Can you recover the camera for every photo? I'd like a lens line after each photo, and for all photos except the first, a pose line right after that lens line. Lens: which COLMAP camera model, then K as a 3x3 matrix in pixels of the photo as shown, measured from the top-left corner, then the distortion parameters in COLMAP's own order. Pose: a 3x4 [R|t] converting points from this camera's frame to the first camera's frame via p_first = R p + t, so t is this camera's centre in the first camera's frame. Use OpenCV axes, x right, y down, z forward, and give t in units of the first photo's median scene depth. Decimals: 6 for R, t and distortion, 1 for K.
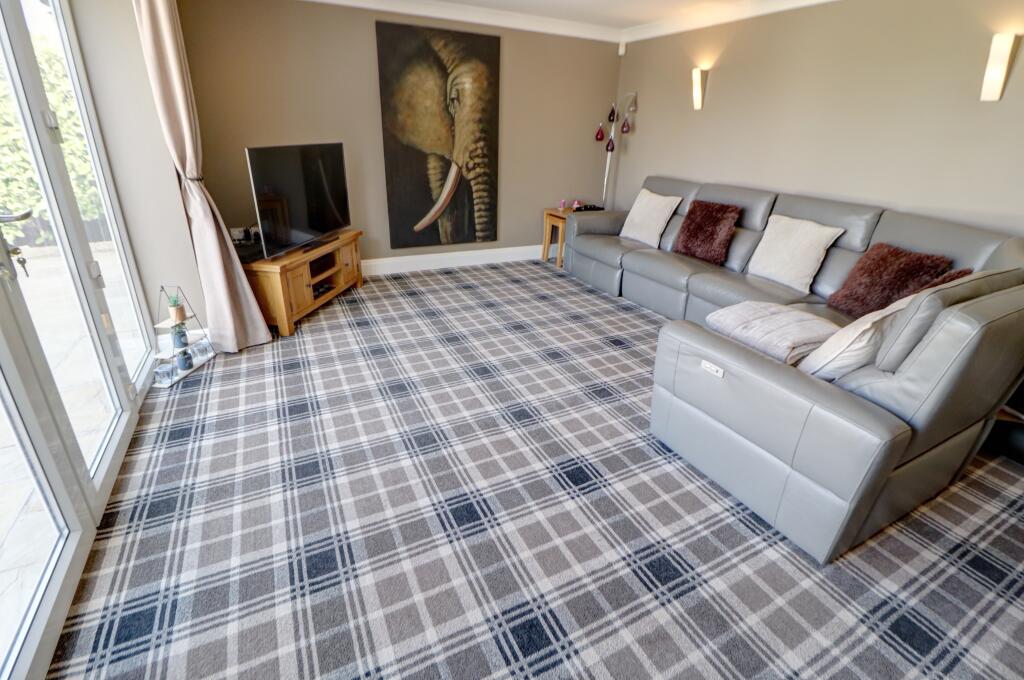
lens RADIAL K [[472.0, 0, 519.7], [0, 472.0, 323.4], [0, 0, 1]] dist [-0.002618, -0.010145]
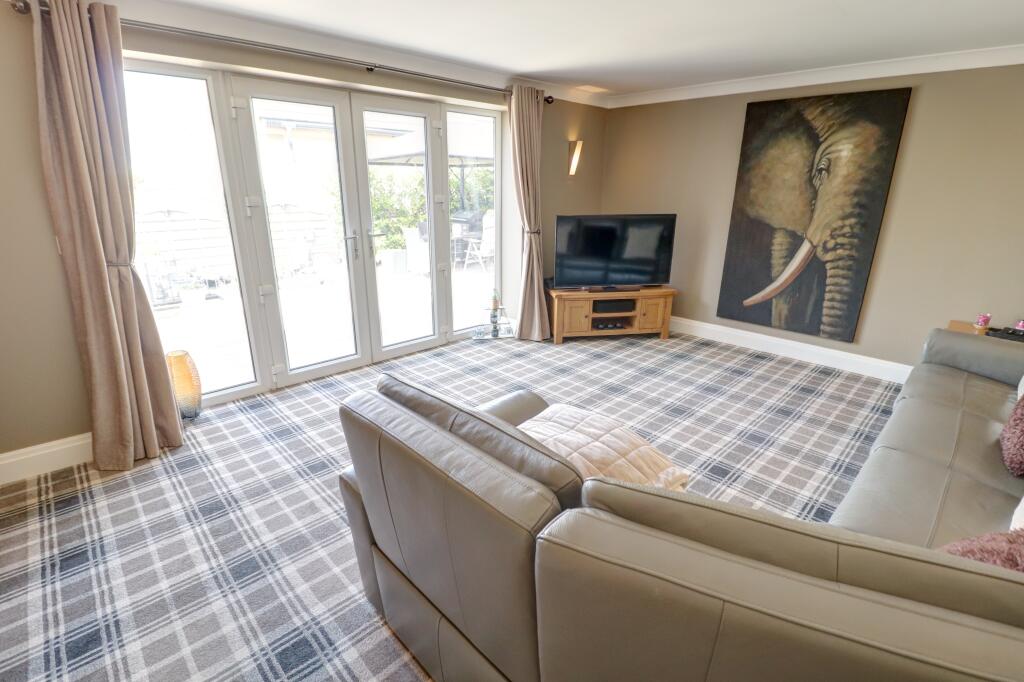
lens RADIAL K [[479.8, 0, 508.5], [0, 479.8, 337.5], [0, 0, 1]] dist [-0.017235, -0.000810]
pose [[0.283726, 0.264273, -0.921770, 0.596294], [-0.358566, 0.920777, 0.153620, -0.122075], [0.889343, 0.286930, 0.356008, 0.271151]]
